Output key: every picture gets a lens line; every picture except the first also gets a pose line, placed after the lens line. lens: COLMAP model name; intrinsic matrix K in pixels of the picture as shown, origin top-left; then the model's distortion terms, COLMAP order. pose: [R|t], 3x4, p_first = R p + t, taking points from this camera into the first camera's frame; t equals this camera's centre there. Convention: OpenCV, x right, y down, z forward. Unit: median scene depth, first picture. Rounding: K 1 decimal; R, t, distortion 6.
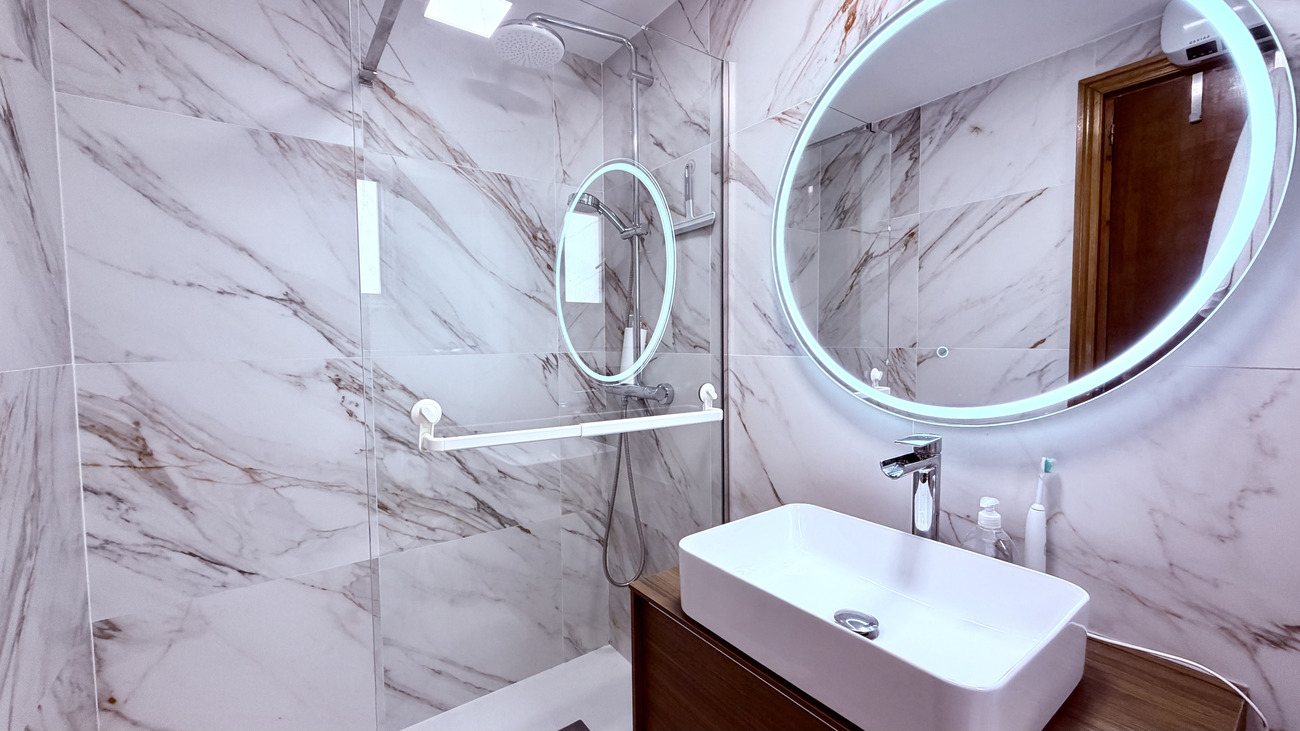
lens RADIAL K [[518.4, 0, 650.0], [0, 518.4, 365.5], [0, 0, 1]] dist [-0.000072, 0.000115]
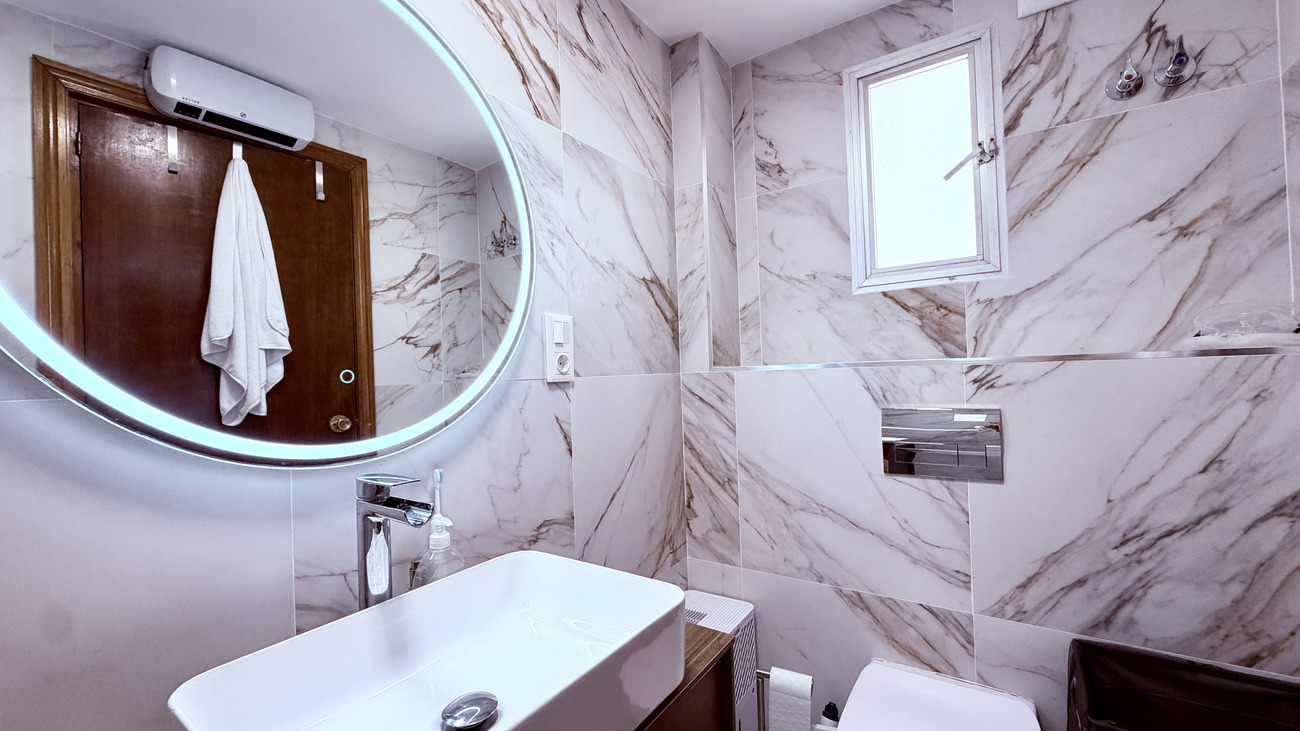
lens RADIAL K [[518.4, 0, 650.0], [0, 518.4, 365.5], [0, 0, 1]] dist [-0.000072, 0.000115]
pose [[-0.336523, 0.030423, 0.941184, -0.486637], [0.087121, 0.996197, -0.001051, -0.003810], [-0.937636, 0.081643, -0.337894, 1.036681]]
